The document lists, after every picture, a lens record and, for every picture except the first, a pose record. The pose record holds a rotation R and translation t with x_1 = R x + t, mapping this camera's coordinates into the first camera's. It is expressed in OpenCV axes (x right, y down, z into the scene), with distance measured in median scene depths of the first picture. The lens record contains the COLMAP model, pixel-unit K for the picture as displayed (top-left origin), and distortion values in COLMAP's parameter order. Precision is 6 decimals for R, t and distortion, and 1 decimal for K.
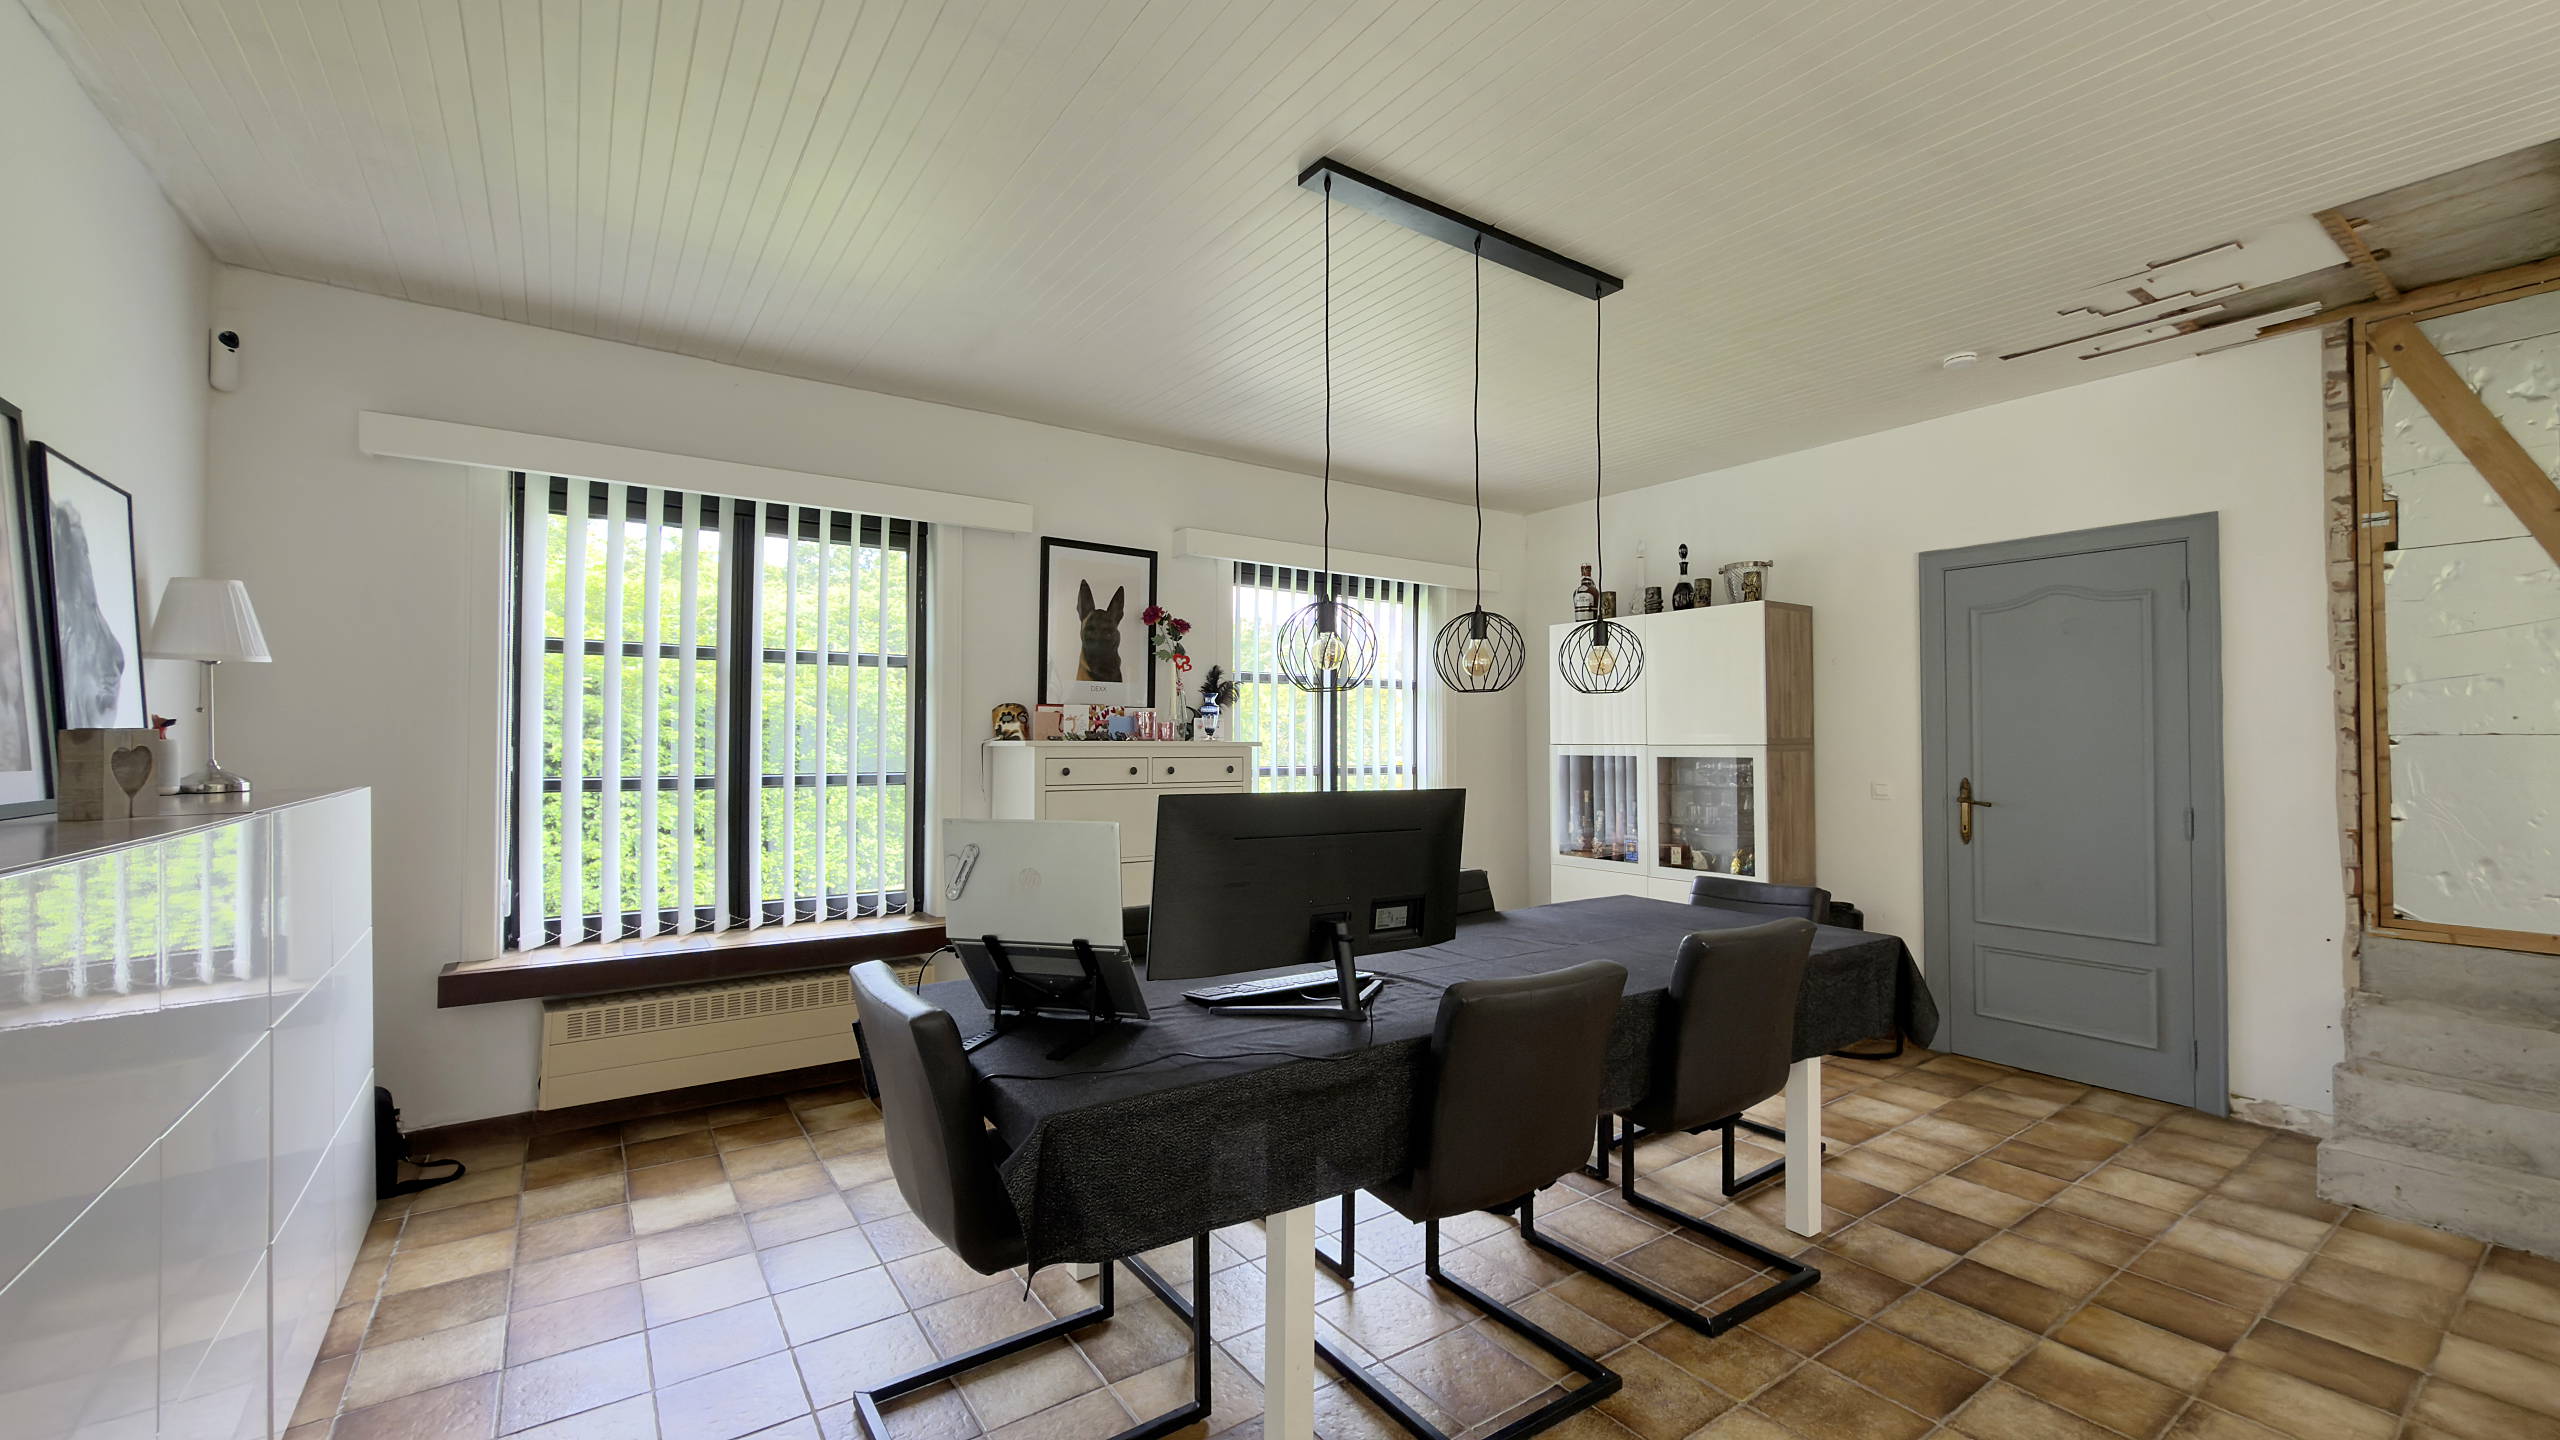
lens RADIAL K [[1019.4, 0, 1284.5], [0, 1019.4, 727.4], [0, 0, 1]] dist [-0.002334, 0.000920]
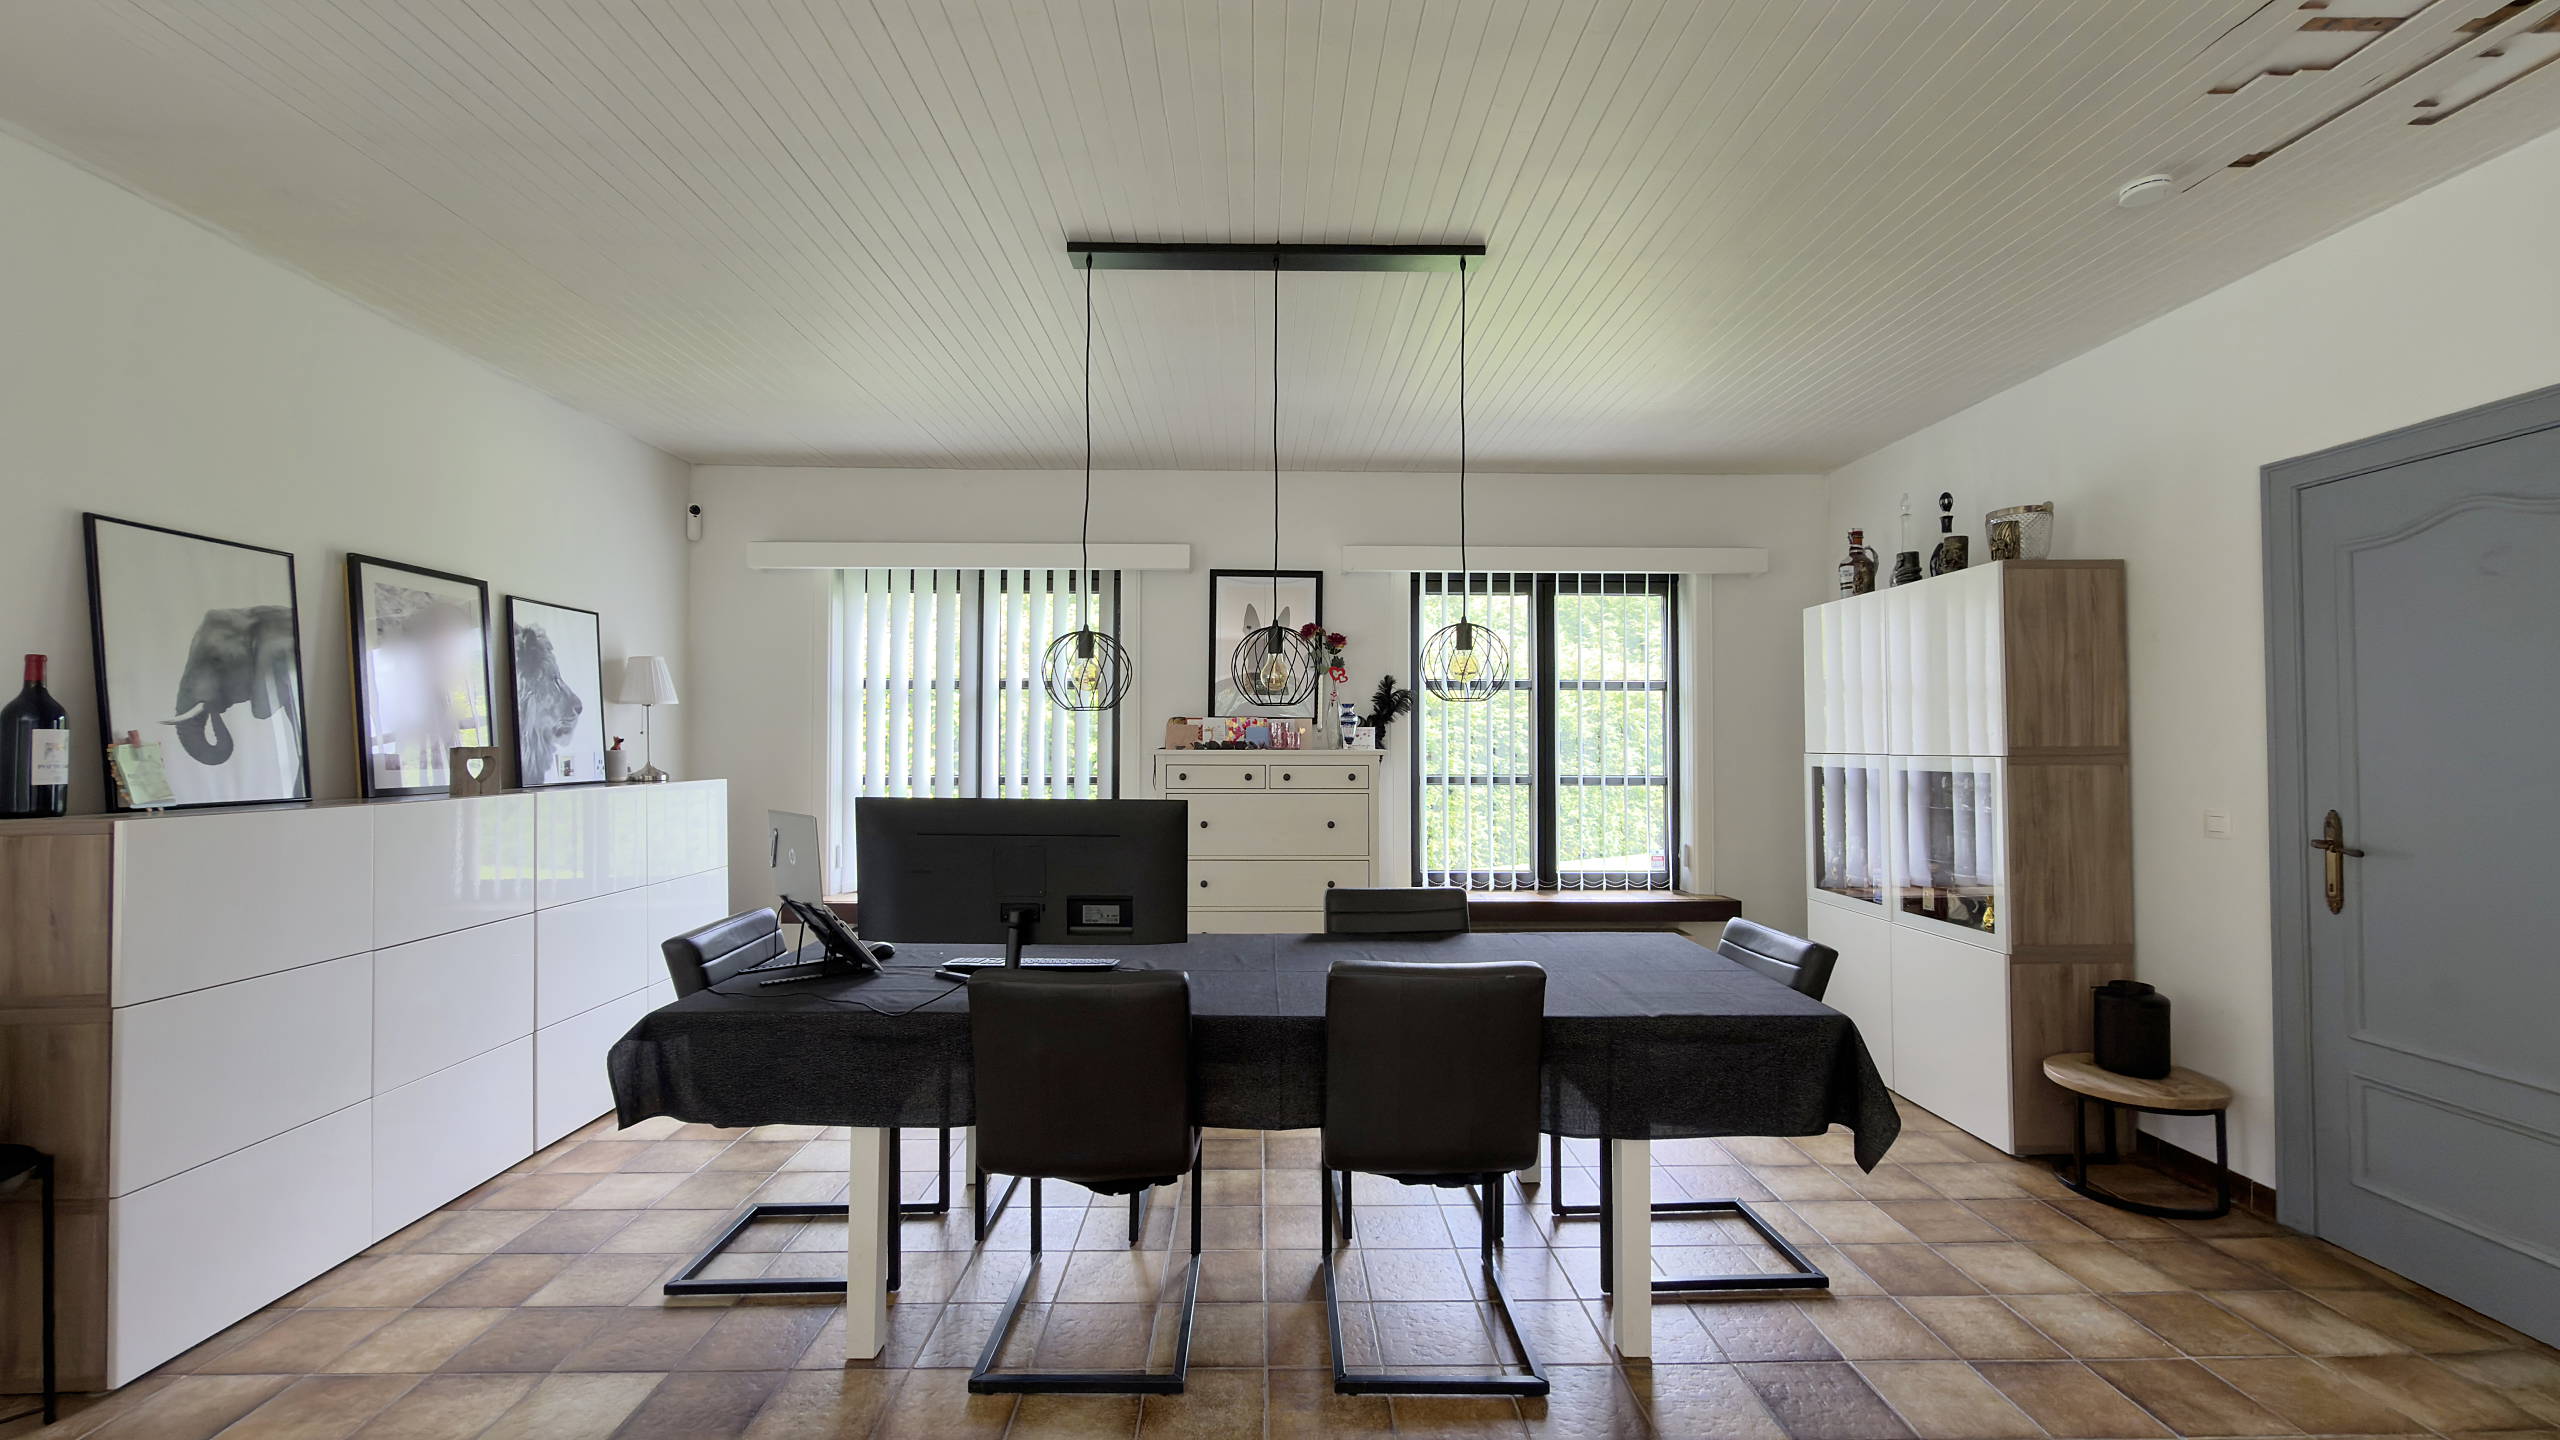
lens RADIAL K [[1019.4, 0, 1281.6], [0, 1019.4, 726.8], [0, 0, 1]] dist [-0.002334, 0.000920]
pose [[0.830129, -0.010554, -0.557472, 0.500667], [0.008993, 0.999944, -0.005539, -0.005241], [0.557499, -0.000415, 0.830177, 0.107076]]
